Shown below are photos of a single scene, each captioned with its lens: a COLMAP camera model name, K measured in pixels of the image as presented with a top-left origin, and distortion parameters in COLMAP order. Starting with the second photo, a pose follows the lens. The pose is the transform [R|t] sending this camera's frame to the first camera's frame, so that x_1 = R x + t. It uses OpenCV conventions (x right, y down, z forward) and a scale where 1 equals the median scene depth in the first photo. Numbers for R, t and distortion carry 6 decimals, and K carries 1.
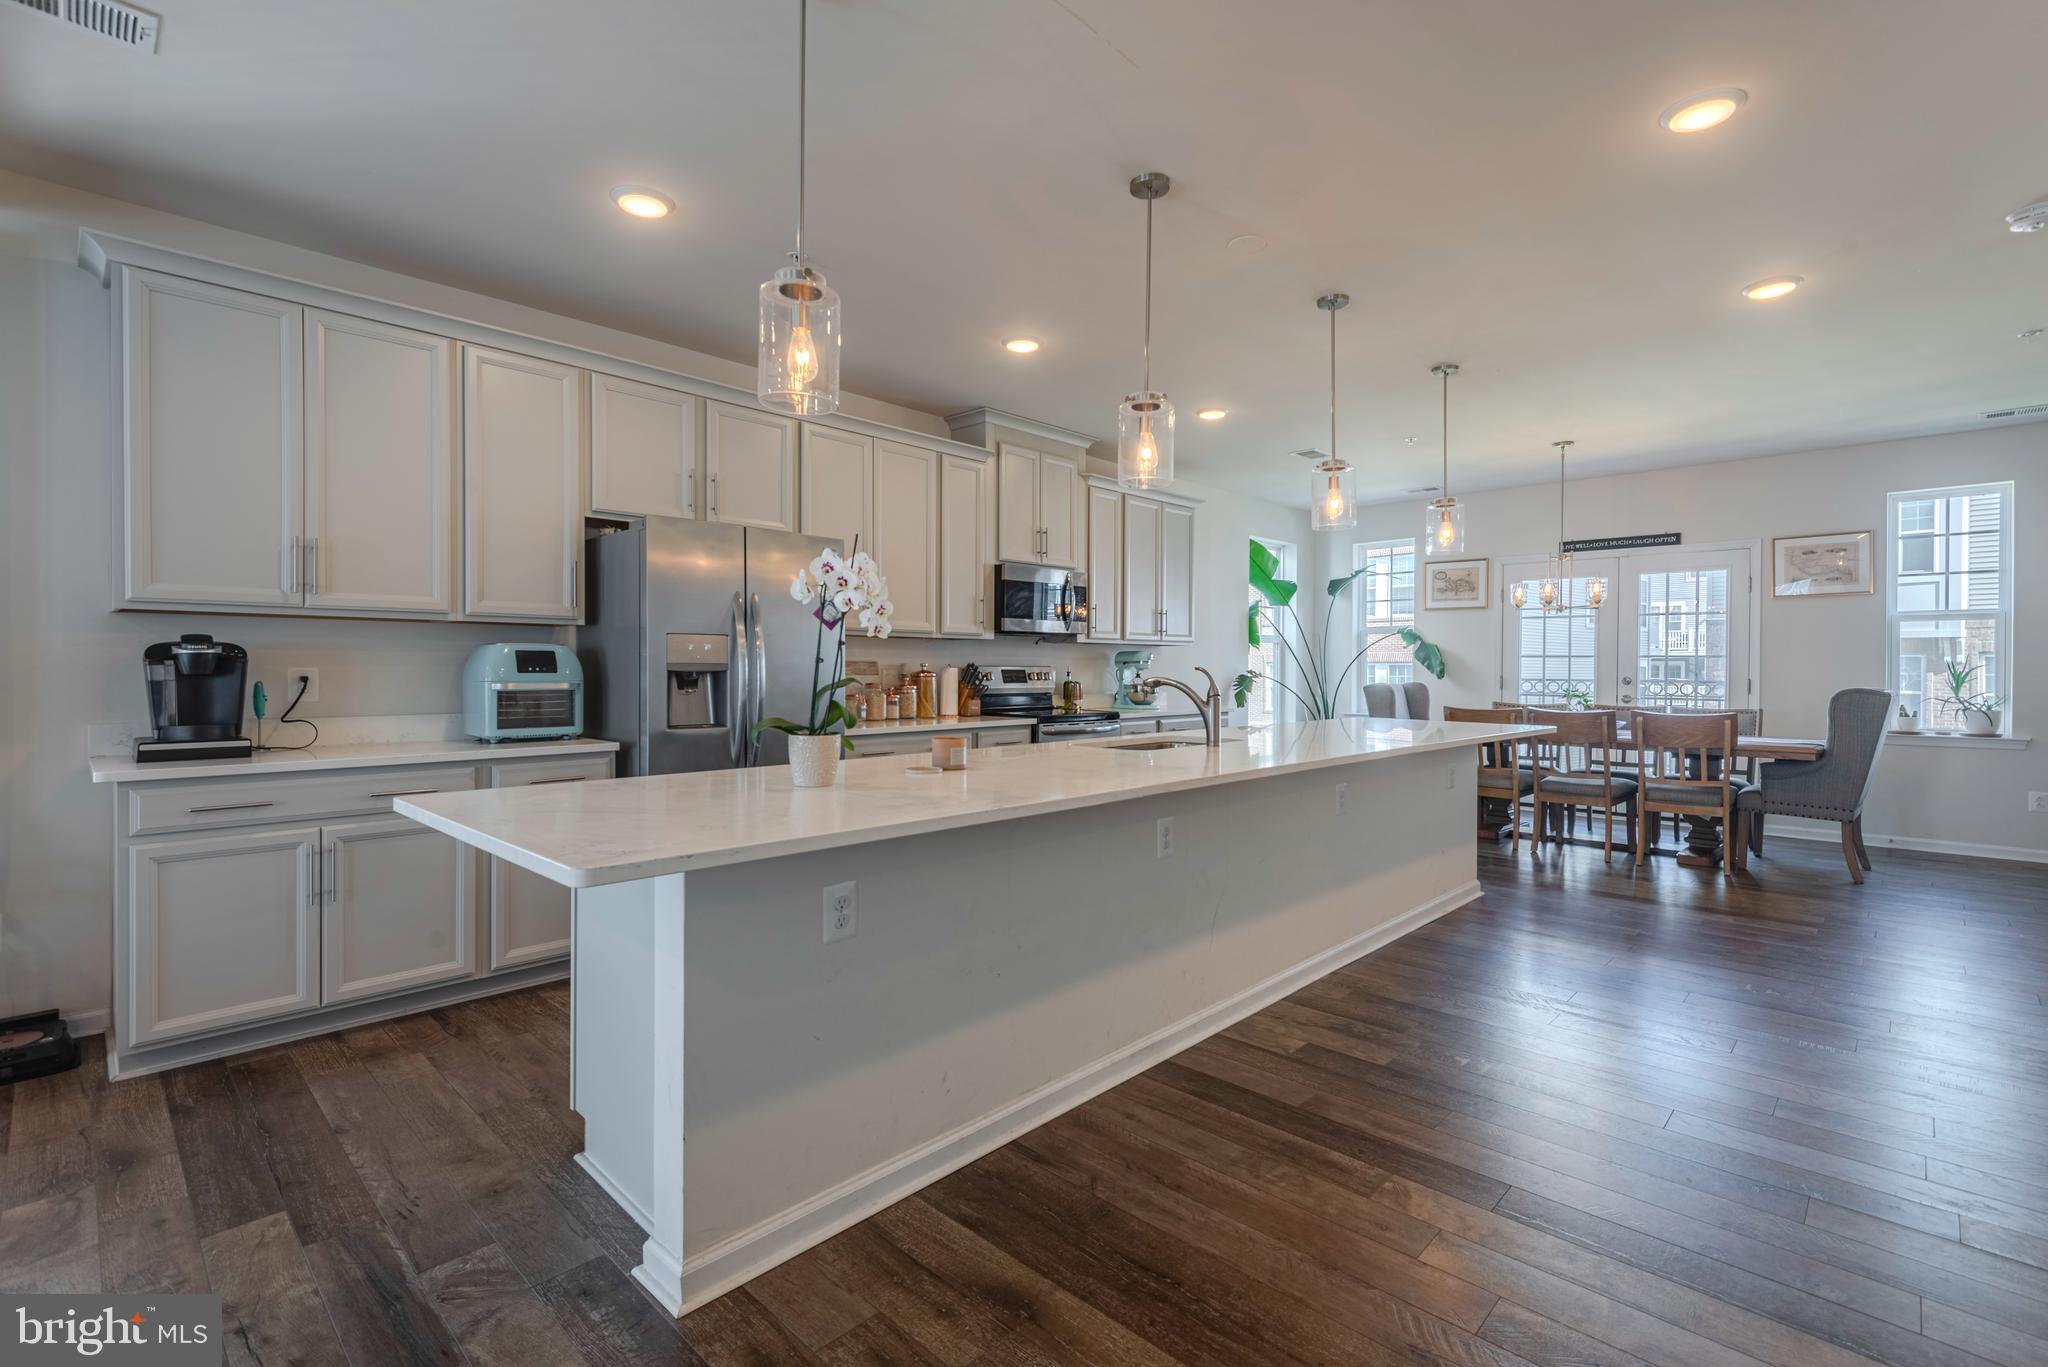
lens RADIAL K [[941.5, 0, 1028.9], [0, 941.5, 664.5], [0, 0, 1]] dist [0.038471, -0.026416]
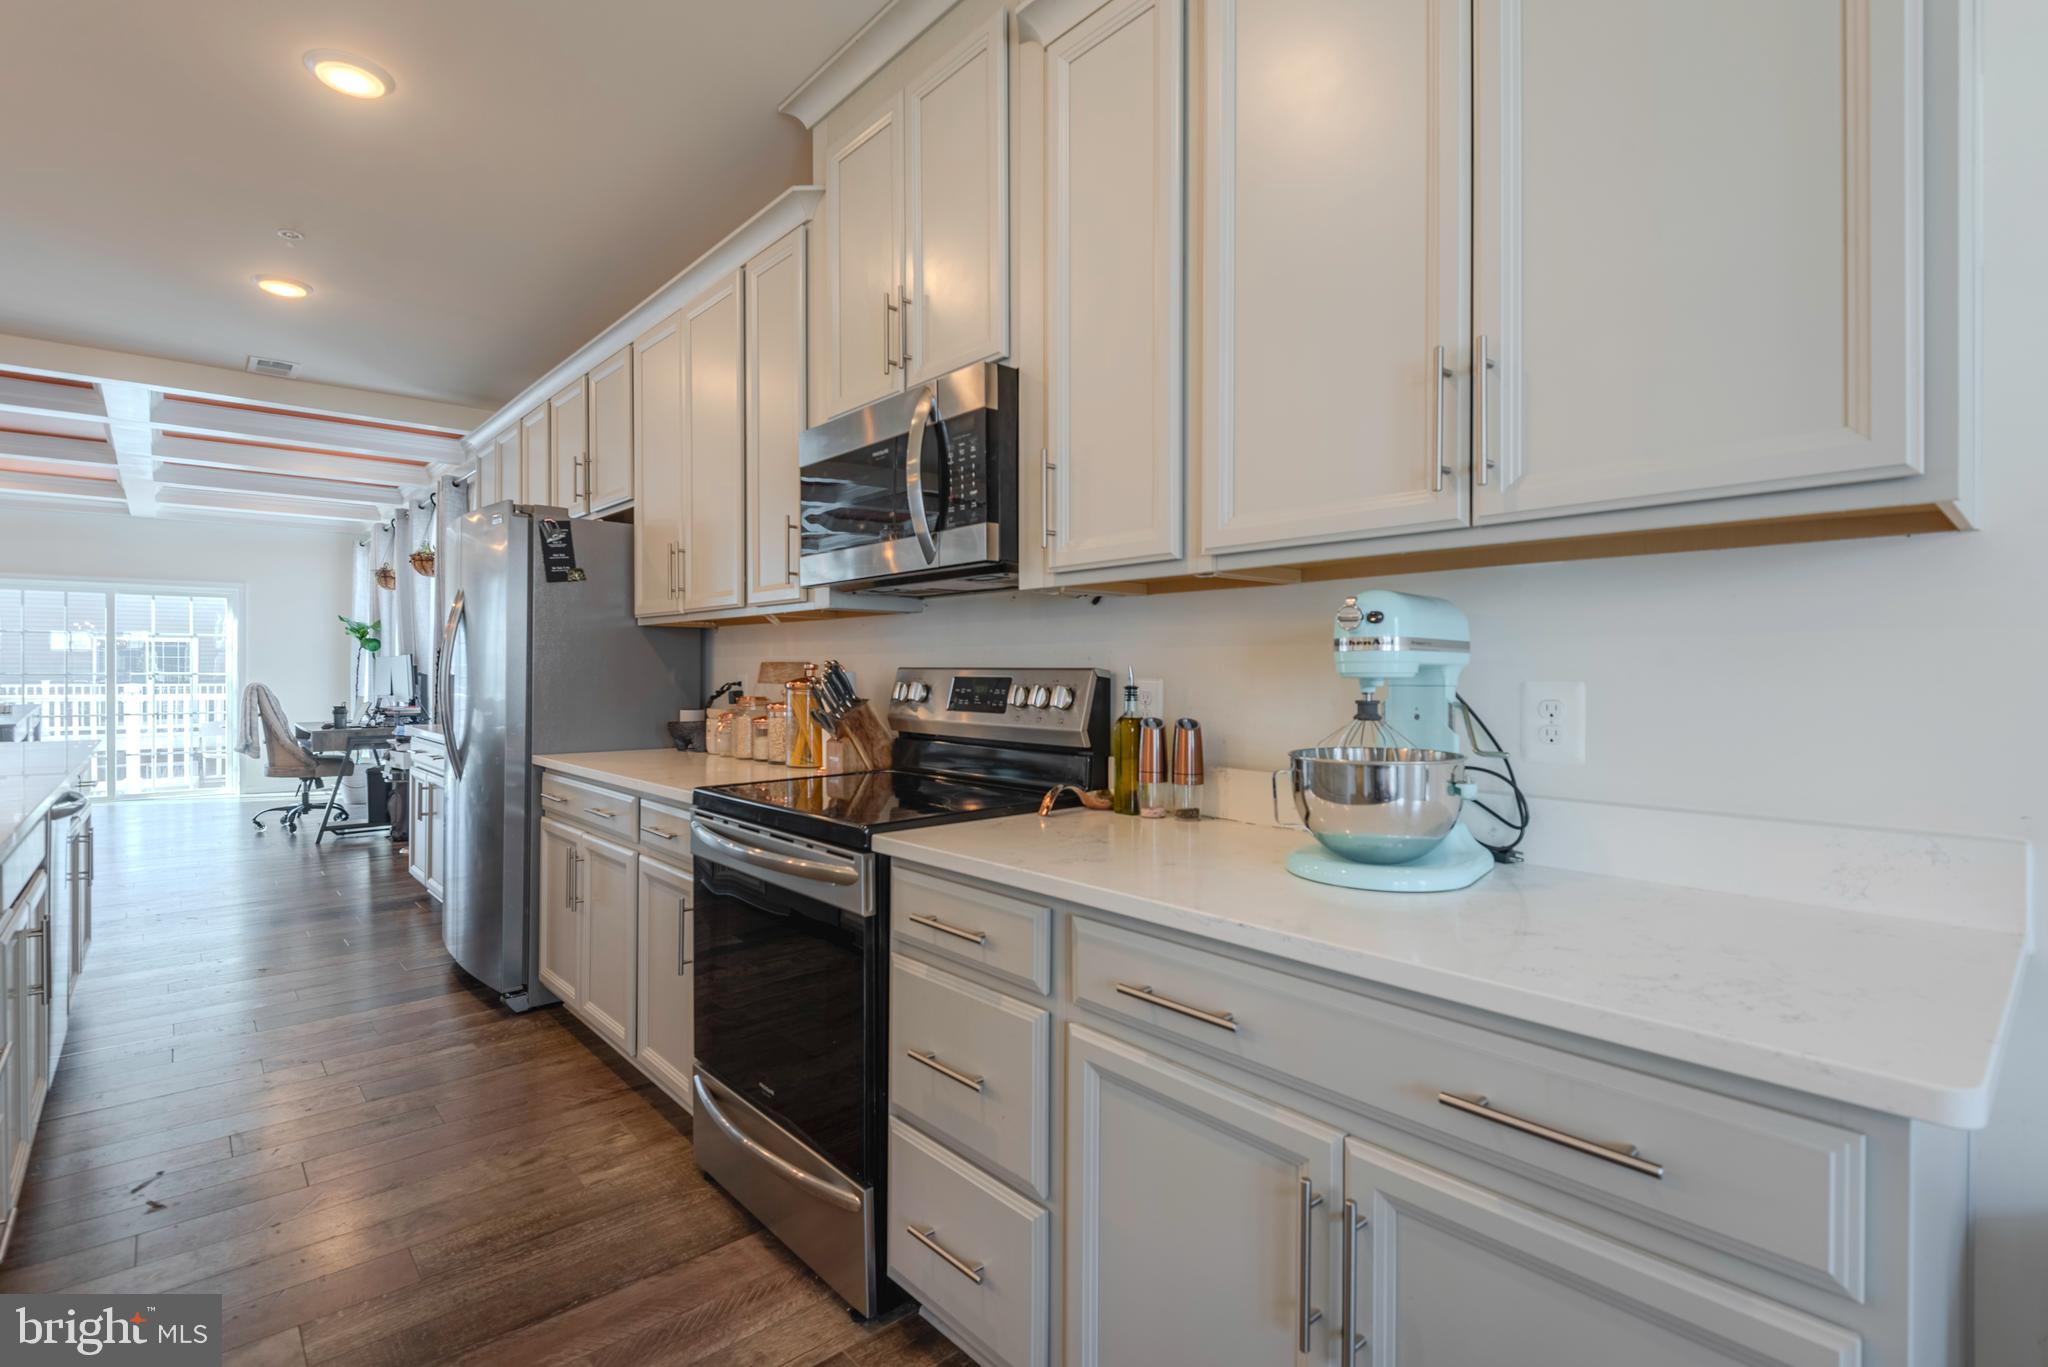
lens RADIAL K [[948.7, 0, 1015.0], [0, 948.7, 669.5], [0, 0, 1]] dist [0.030191, -0.020947]
pose [[-0.098640, -0.005580, -0.995108, 0.359299], [-0.000394, 0.999984, -0.005569, 0.004325], [0.995123, -0.000158, -0.098641, 1.012536]]
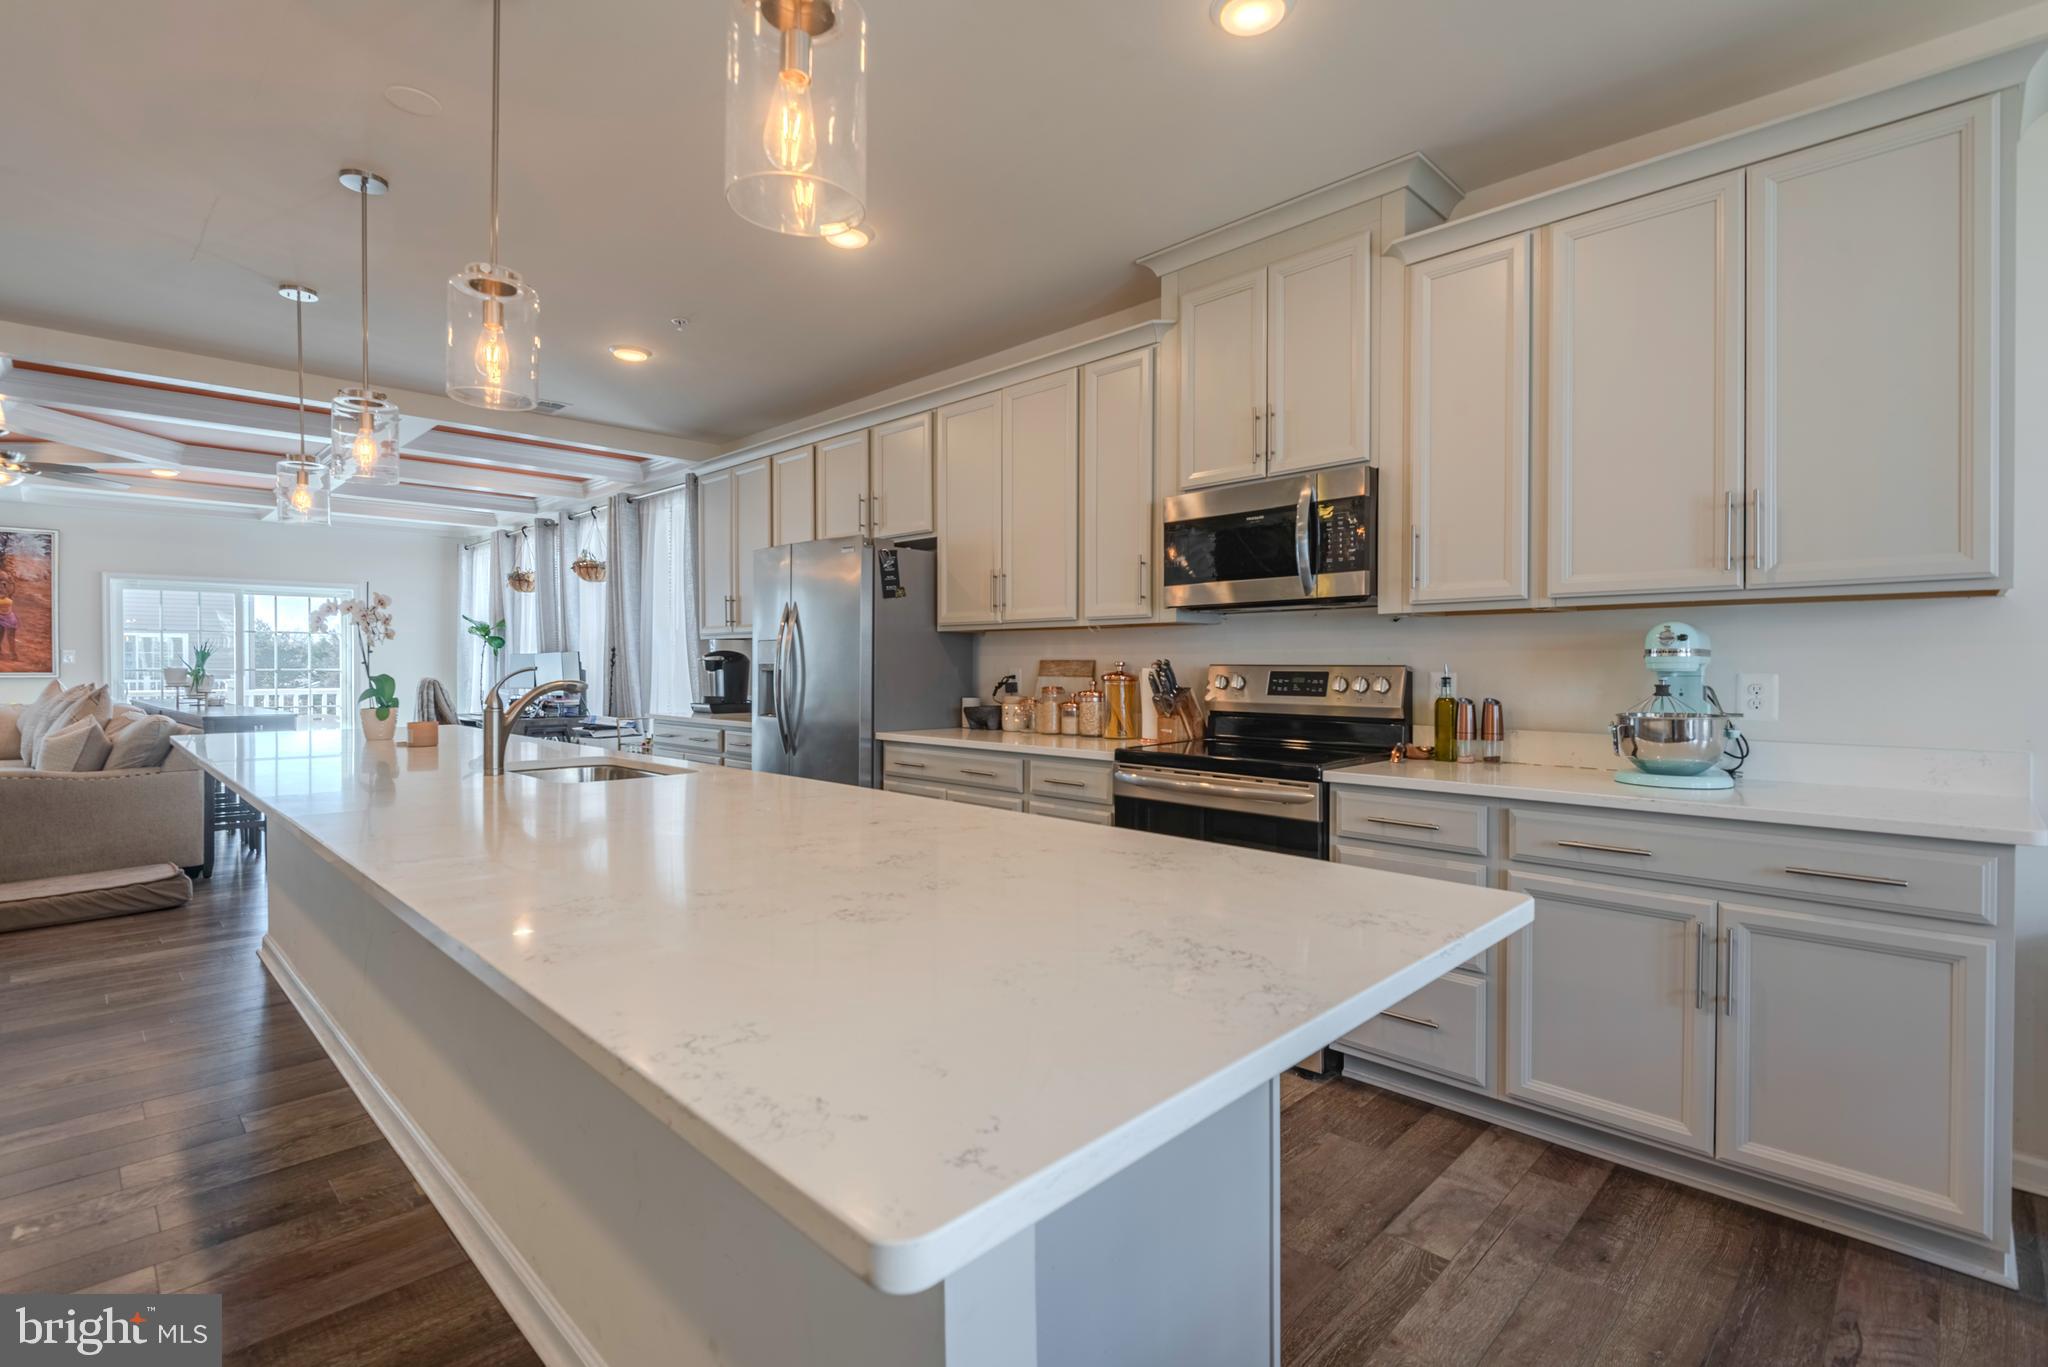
lens RADIAL K [[948.7, 0, 1015.0], [0, 948.7, 669.5], [0, 0, 1]] dist [0.030191, -0.020947]
pose [[-0.034443, 0.001250, -0.999406, 0.529512], [0.001849, 0.999998, 0.001187, 0.003164], [0.999405, -0.001807, -0.034445, 0.819860]]
